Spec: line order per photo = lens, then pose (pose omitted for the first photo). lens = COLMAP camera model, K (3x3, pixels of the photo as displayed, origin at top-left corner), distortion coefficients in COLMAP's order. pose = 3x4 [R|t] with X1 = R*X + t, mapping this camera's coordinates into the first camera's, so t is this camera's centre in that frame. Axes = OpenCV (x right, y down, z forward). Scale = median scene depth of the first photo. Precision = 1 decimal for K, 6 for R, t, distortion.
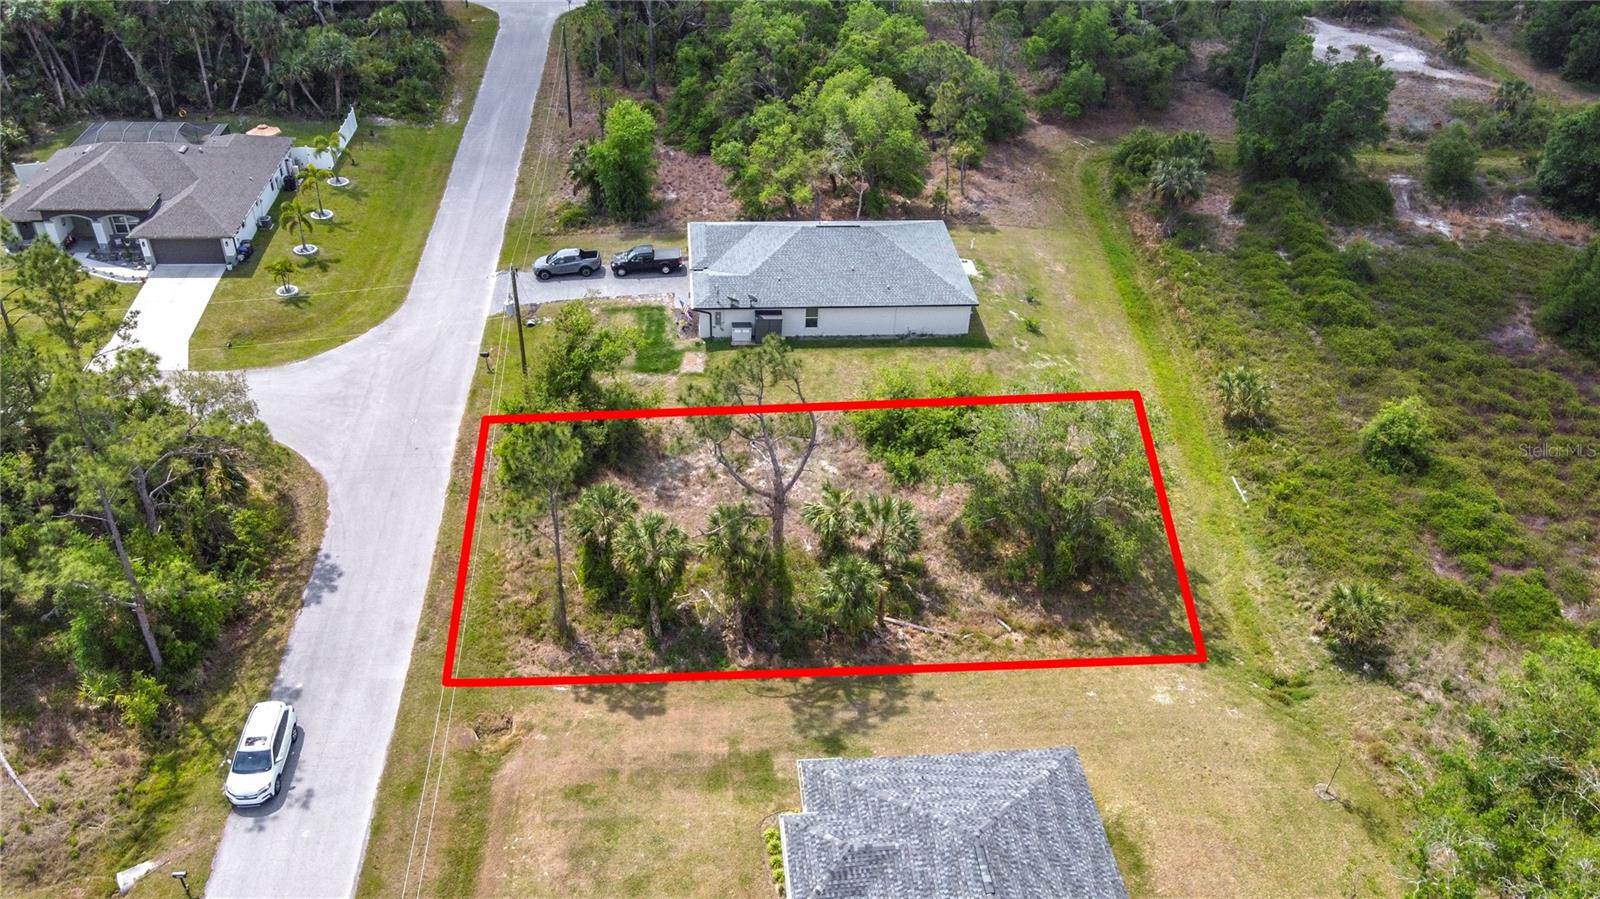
lens RADIAL K [[1222.8, 0, 800.0], [0, 1222.8, 449.5], [0, 0, 1]] dist [0.016751, 0.001899]
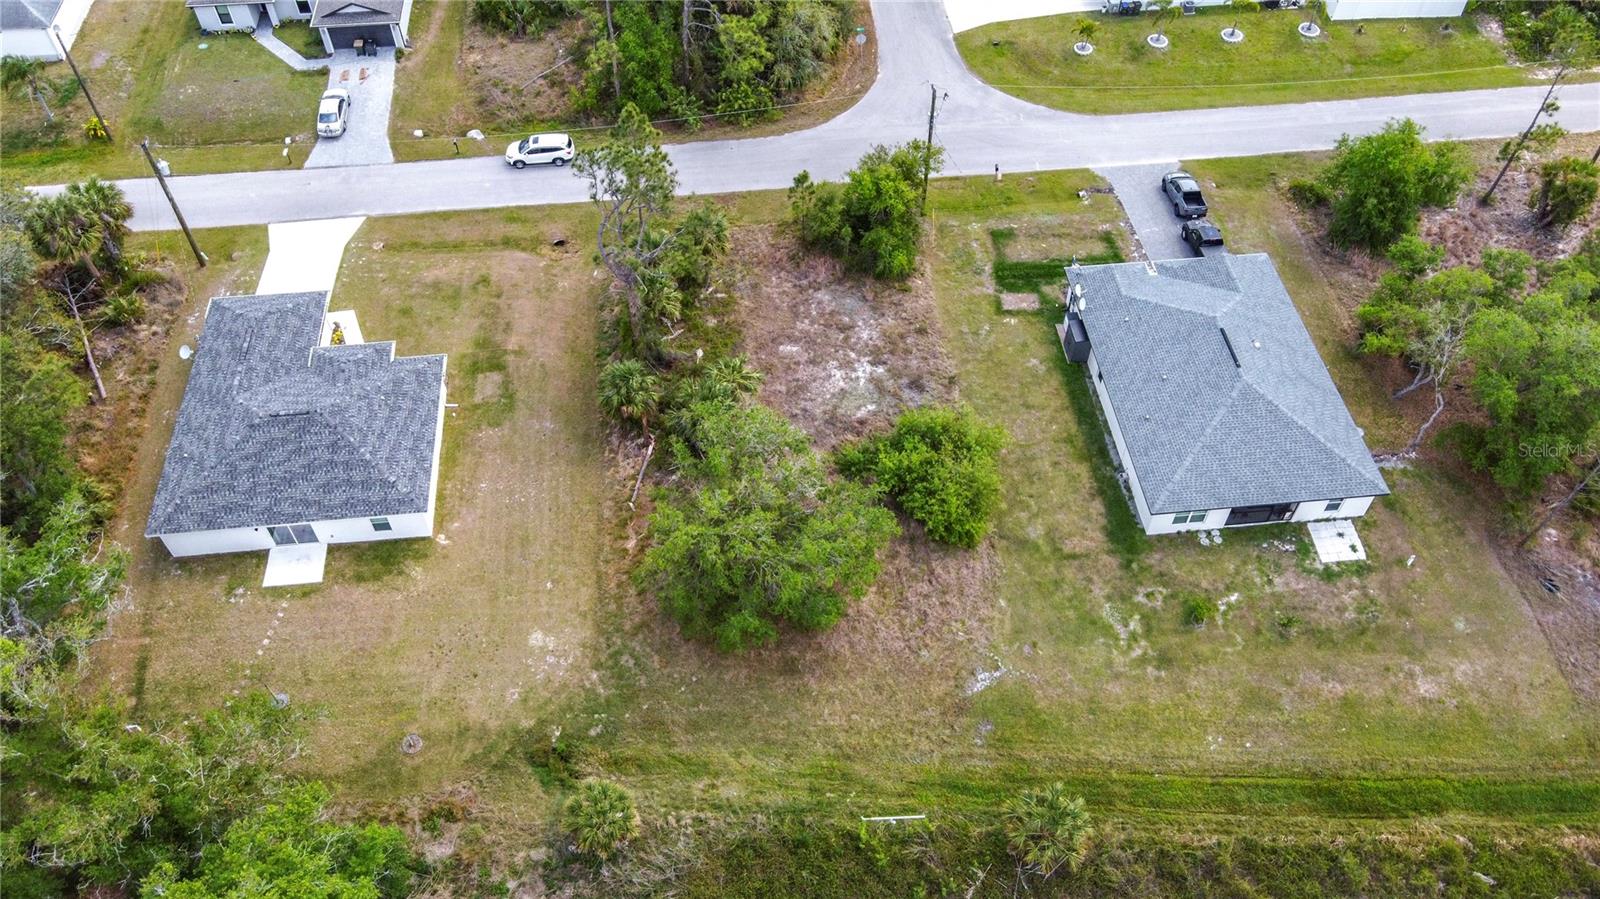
lens RADIAL K [[1233.4, 0, 800.0], [0, 1233.4, 449.5], [0, 0, 1]] dist [-0.002445, 0.038596]
pose [[0.011441, 0.748564, -0.662964, 0.525225], [-0.580927, 0.544617, 0.604910, -0.402482], [0.813875, 0.378212, 0.441092, 0.373477]]
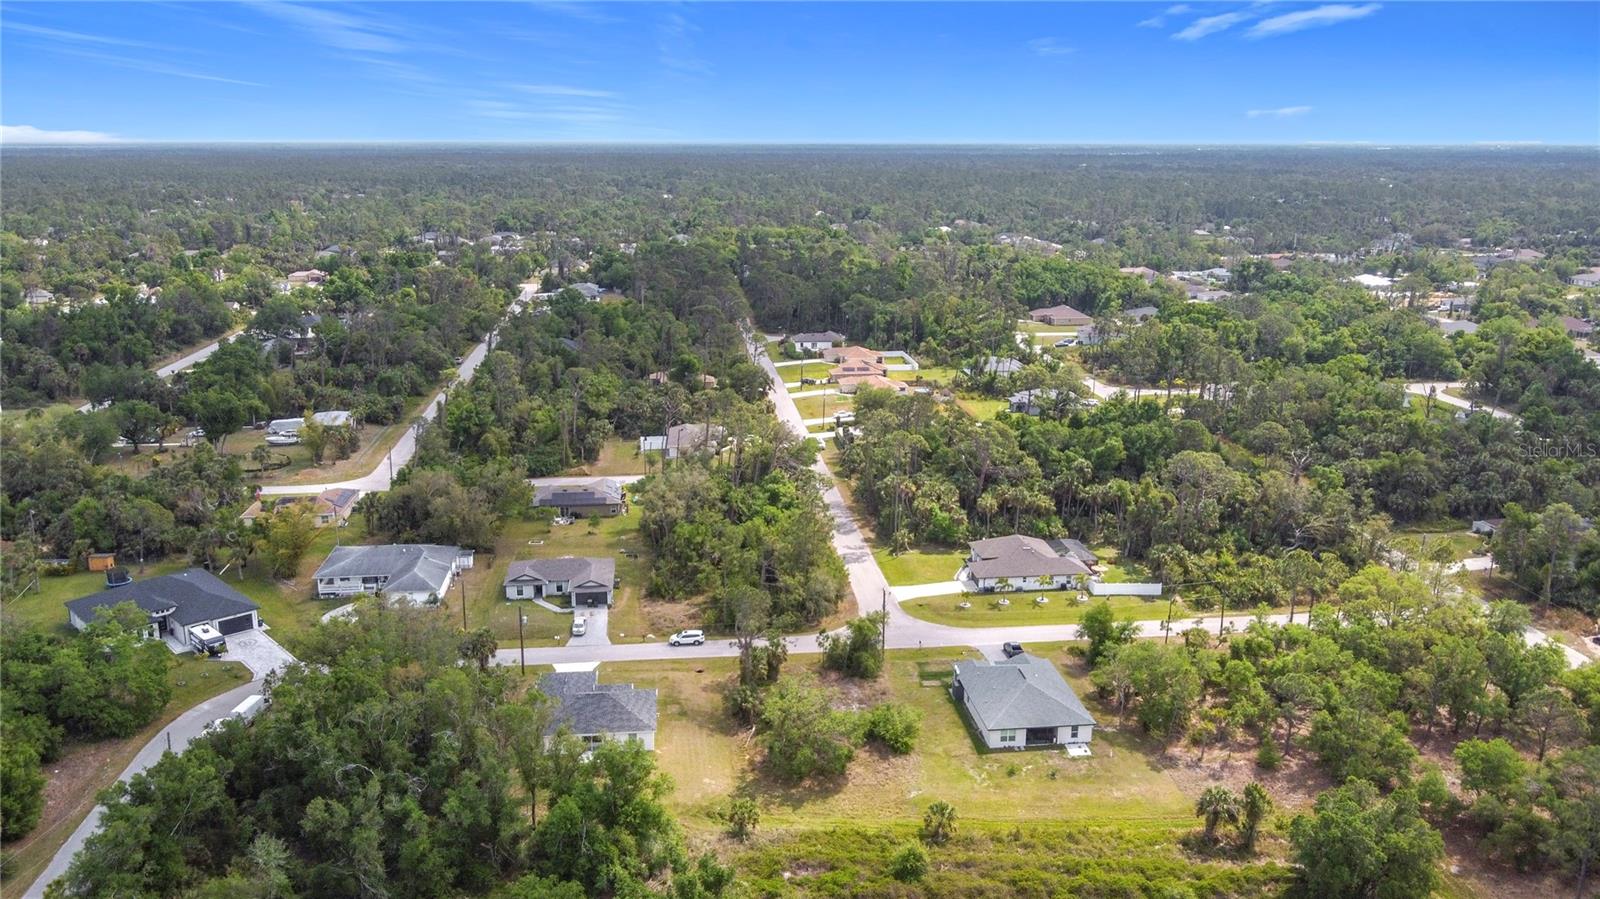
lens RADIAL K [[1293.1, 0, 800.0], [0, 1293.1, 449.5], [0, 0, 1]] dist [-0.019021, 0.048648]
pose [[0.021455, 0.208437, -0.977800, 1.511337], [-0.582162, 0.797717, 0.157275, -0.465419], [0.812790, 0.565864, 0.138459, 0.257092]]
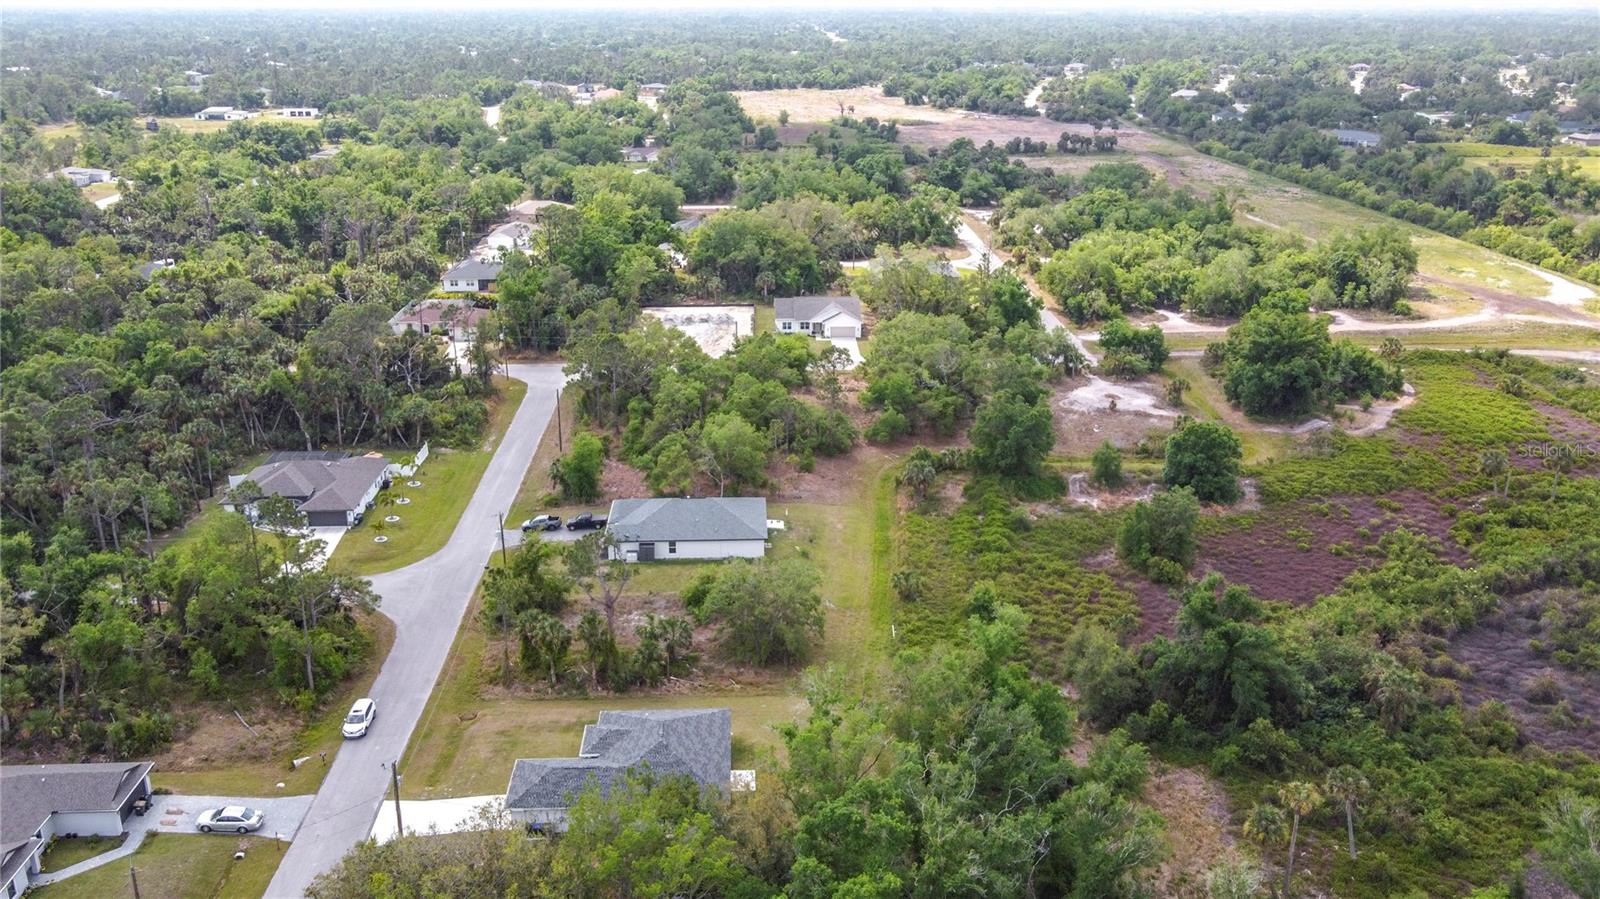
lens RADIAL K [[1293.1, 0, 800.0], [0, 1293.1, 449.5], [0, 0, 1]] dist [-0.019021, 0.048648]
pose [[0.998231, -0.015706, -0.057338, 0.247795], [-0.000789, 0.960886, -0.276942, 0.223027], [0.059445, 0.276497, 0.959174, -0.663318]]
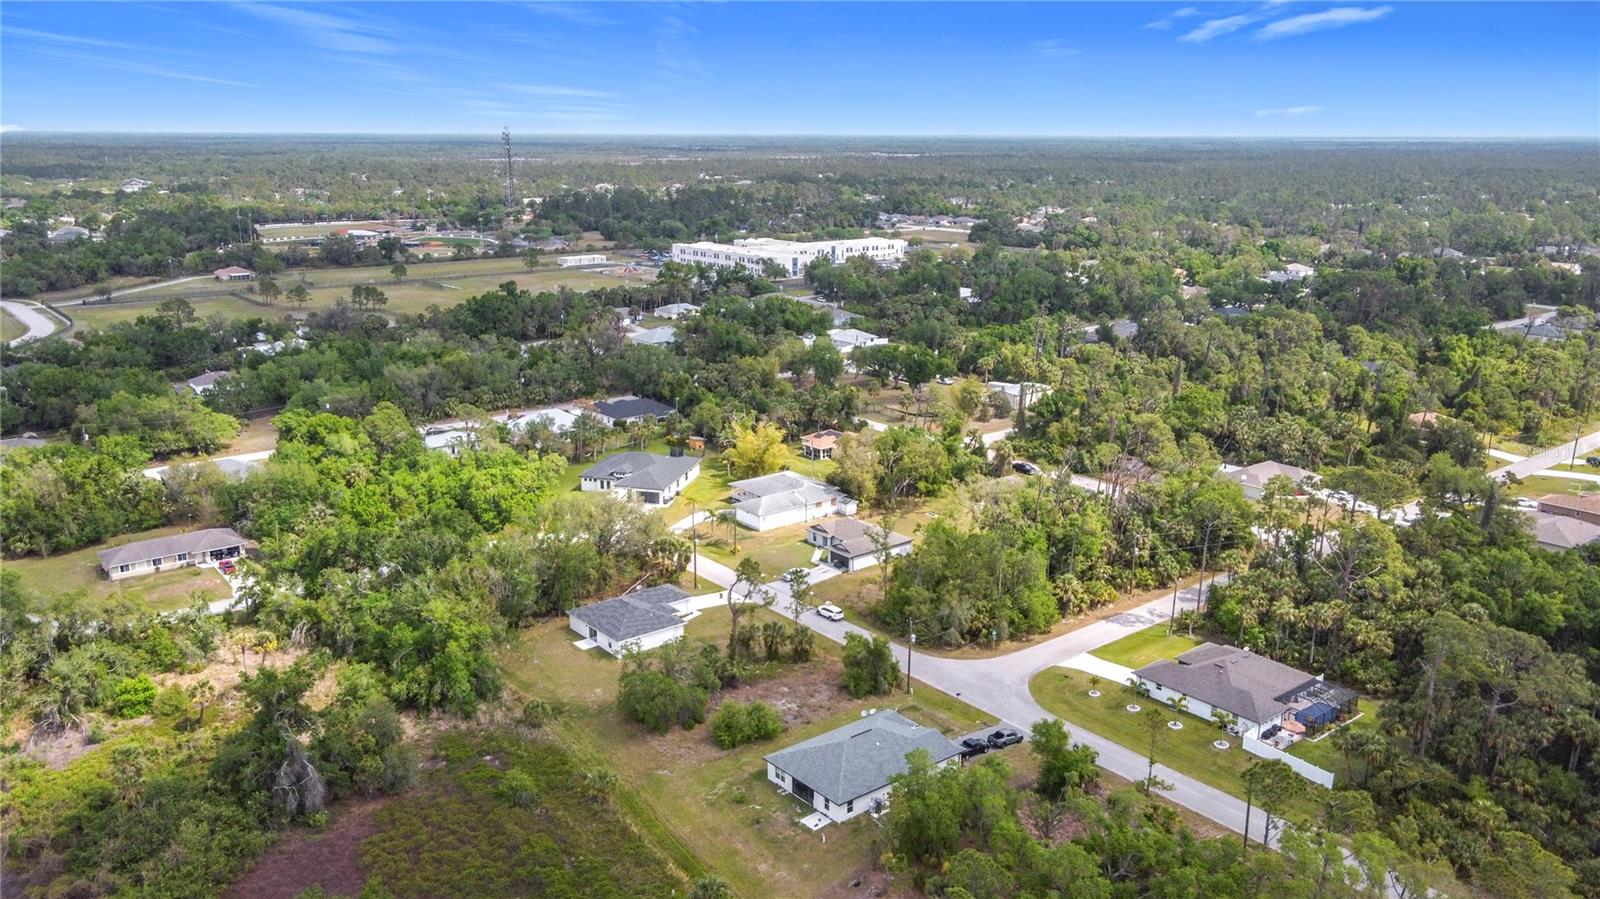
lens RADIAL K [[1267.2, 0, 800.0], [0, 1267.2, 449.5], [0, 0, 1]] dist [-0.006297, 0.005686]
pose [[-0.828823, 0.102922, -0.549963, 0.832516], [-0.353699, 0.665238, 0.657538, -1.277517], [0.433531, 0.739504, -0.514961, 1.319303]]
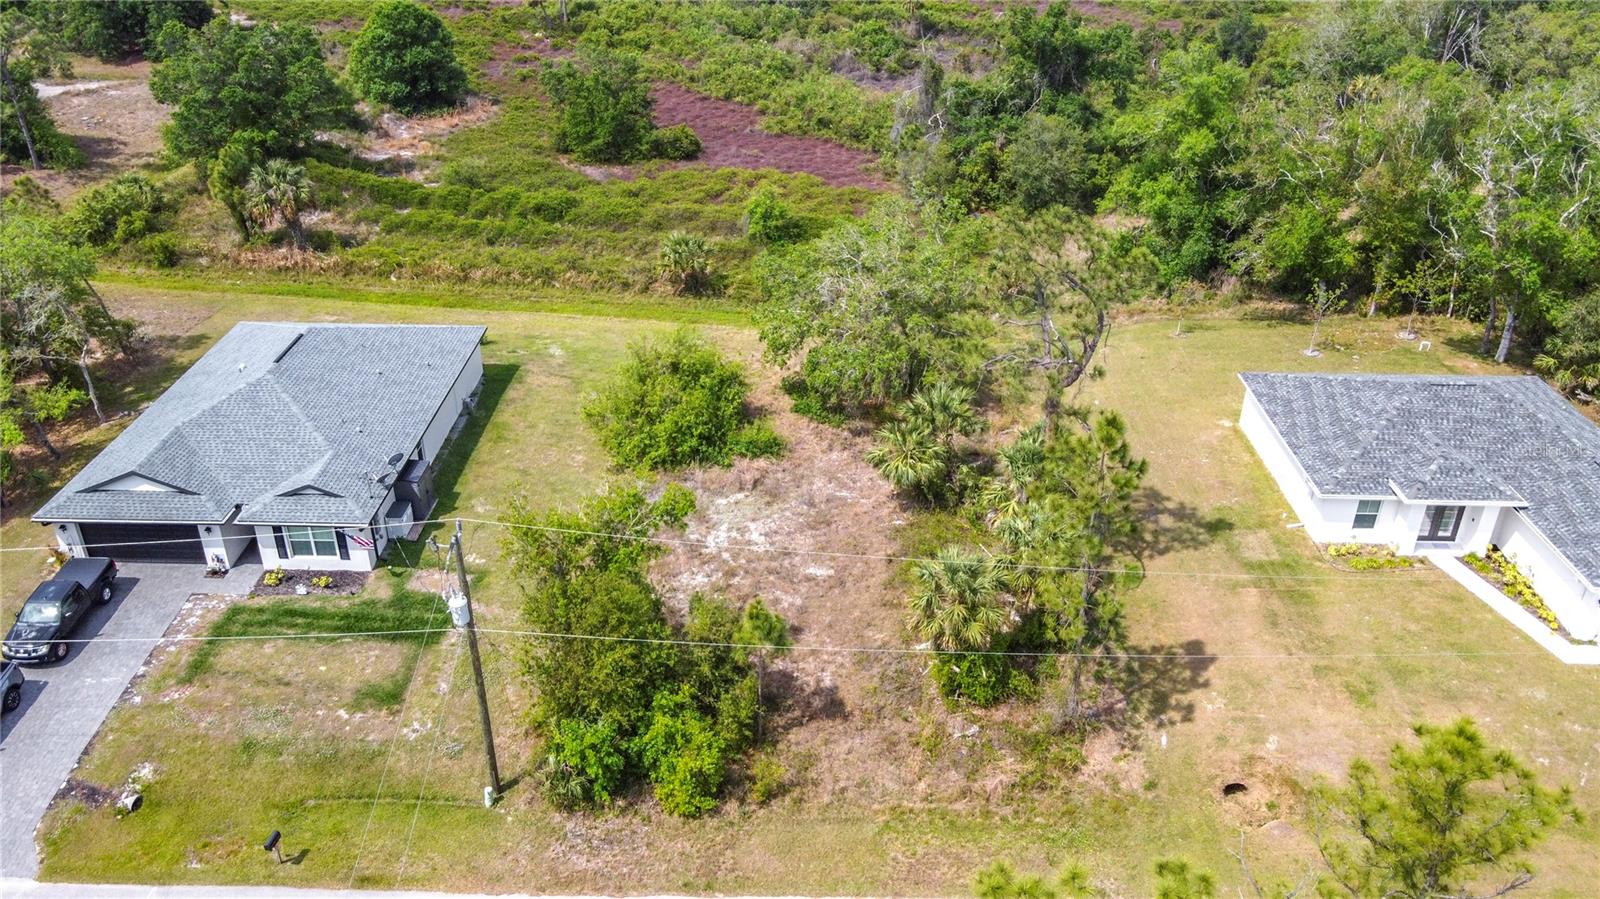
lens RADIAL K [[1233.4, 0, 800.0], [0, 1233.4, 449.5], [0, 0, 1]] dist [-0.002445, 0.038596]
pose [[0.112246, -0.514529, 0.850095, -0.444309], [0.574792, 0.731469, 0.366834, -0.193661], [-0.810565, 0.447452, 0.377851, 0.476035]]
